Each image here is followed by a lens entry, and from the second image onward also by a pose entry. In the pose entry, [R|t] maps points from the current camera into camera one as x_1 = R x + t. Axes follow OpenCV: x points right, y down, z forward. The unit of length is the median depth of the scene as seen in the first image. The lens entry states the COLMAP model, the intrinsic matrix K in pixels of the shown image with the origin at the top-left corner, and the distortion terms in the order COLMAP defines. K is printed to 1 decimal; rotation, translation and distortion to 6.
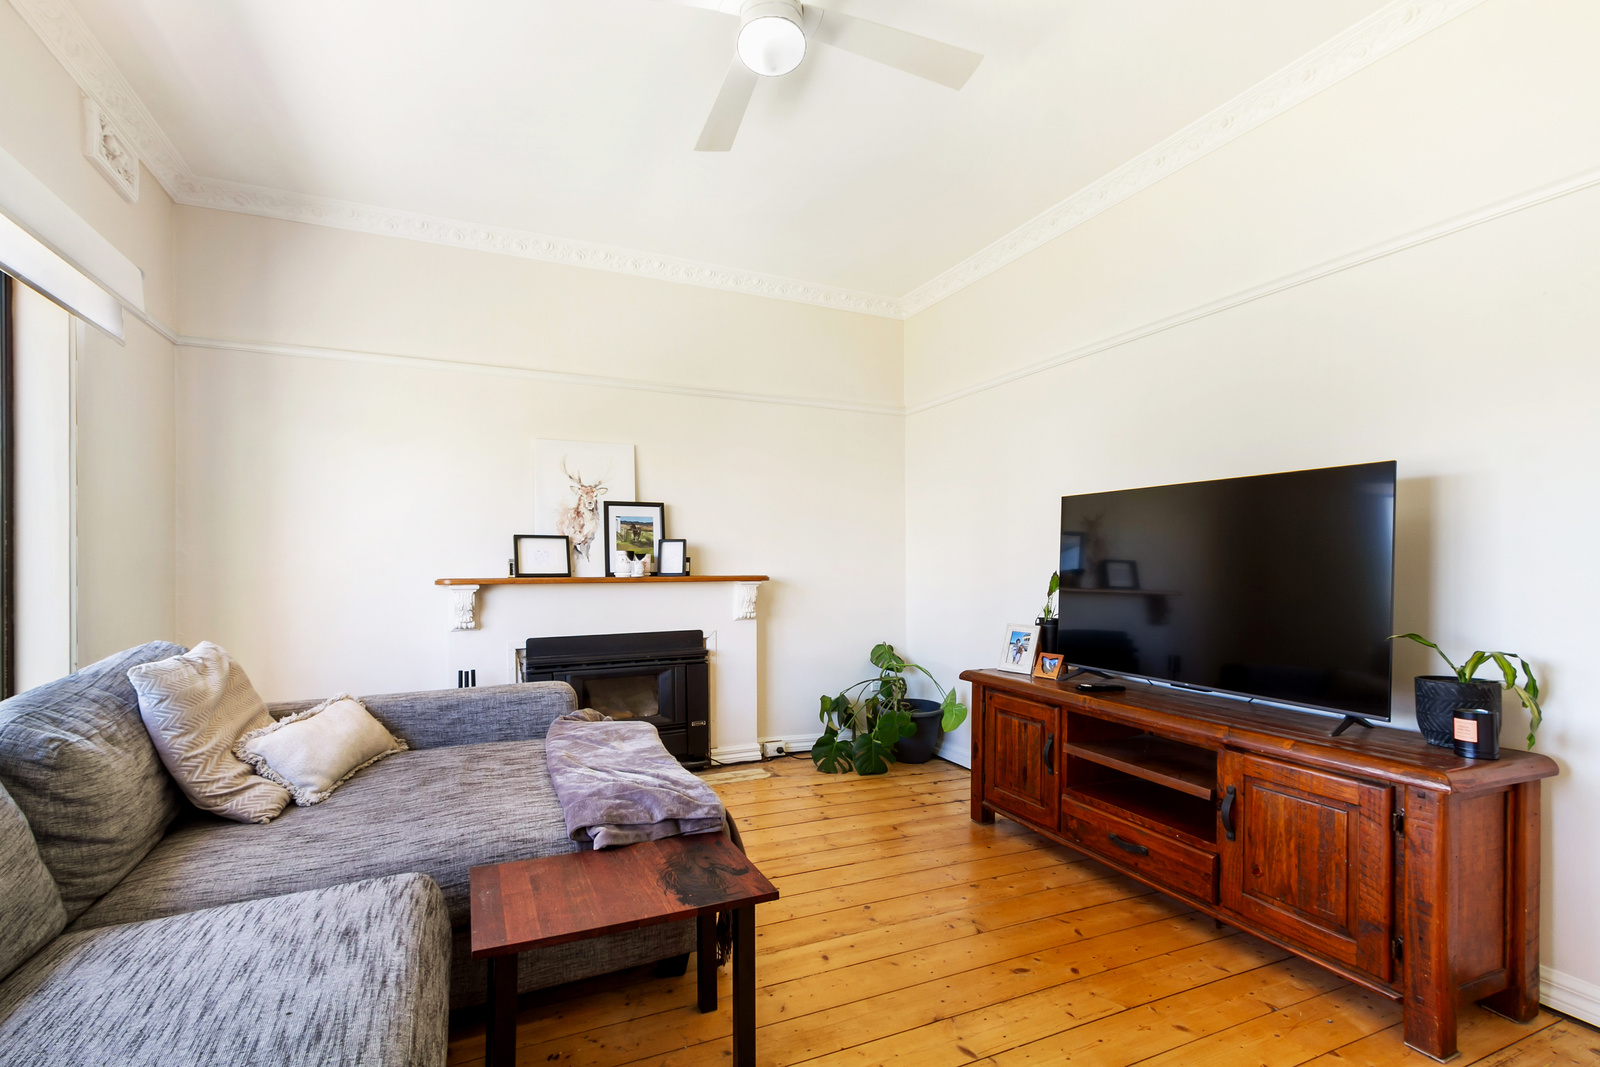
lens RADIAL K [[740.7, 0, 803.8], [0, 740.7, 562.4], [0, 0, 1]] dist [0.002286, -0.000445]
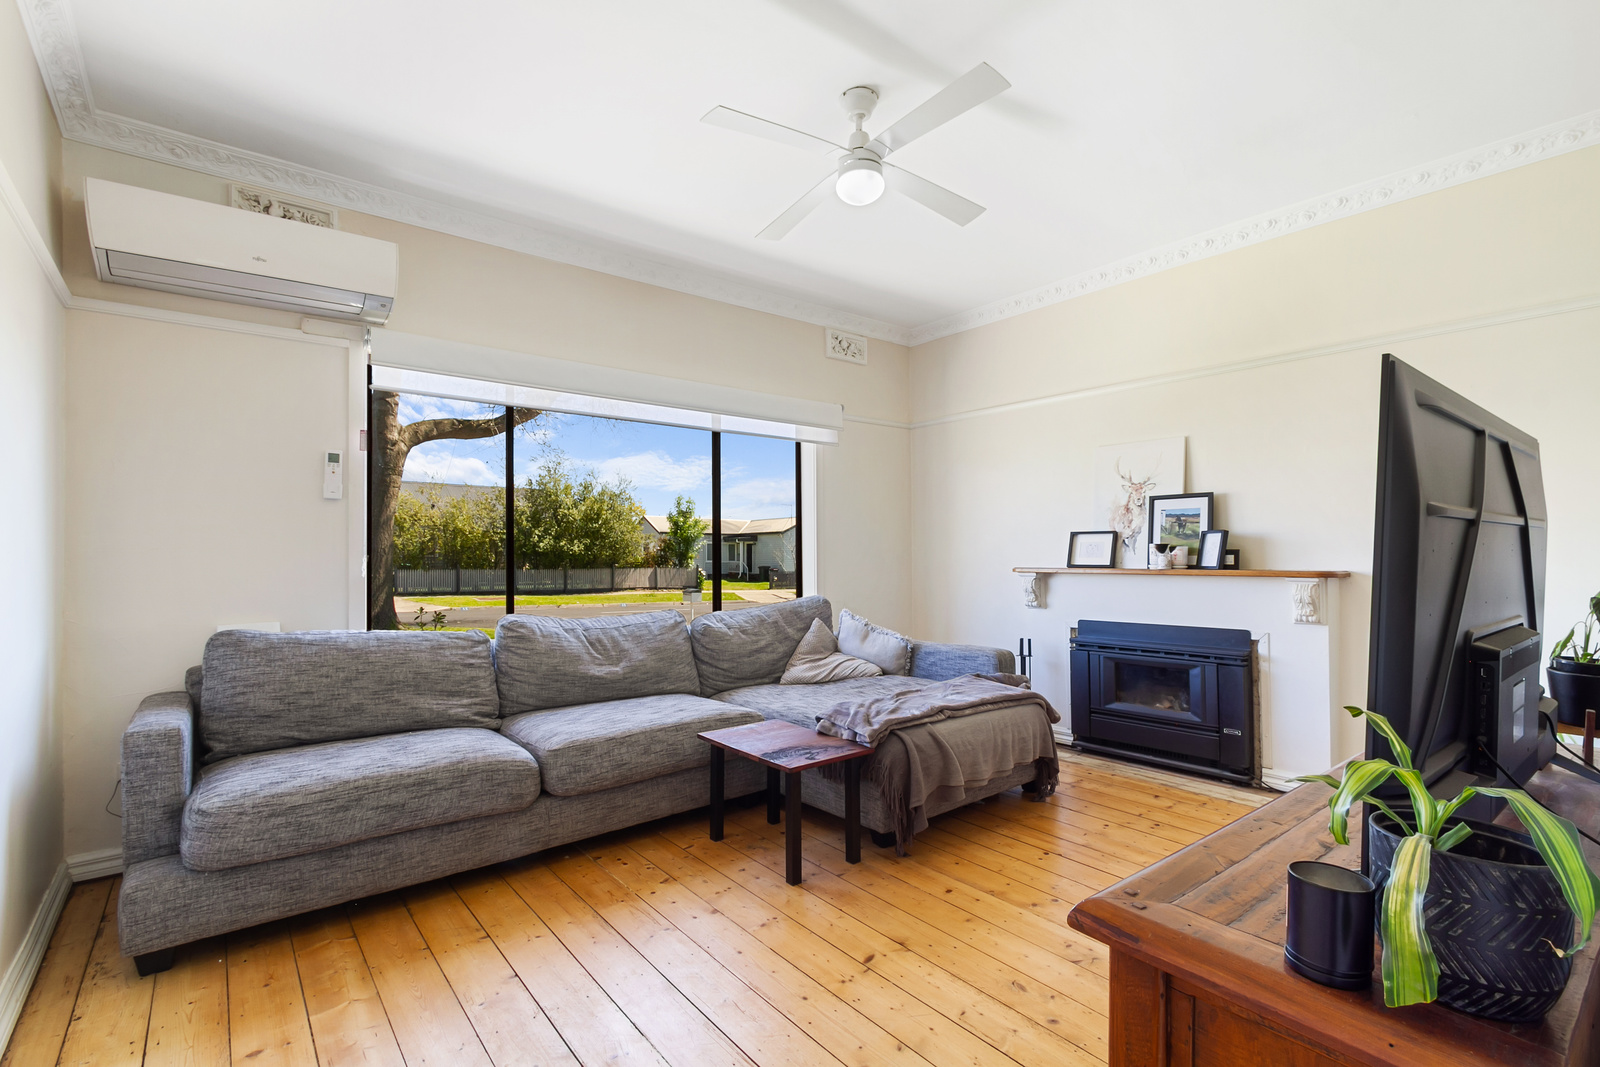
lens RADIAL K [[740.7, 0, 797.2], [0, 740.7, 547.6], [0, 0, 1]] dist [0.002286, -0.000445]
pose [[0.240712, -0.007485, -0.970568, 0.620114], [0.003650, 0.999970, -0.006807, -0.004973], [0.970590, -0.001904, 0.240733, 0.264602]]
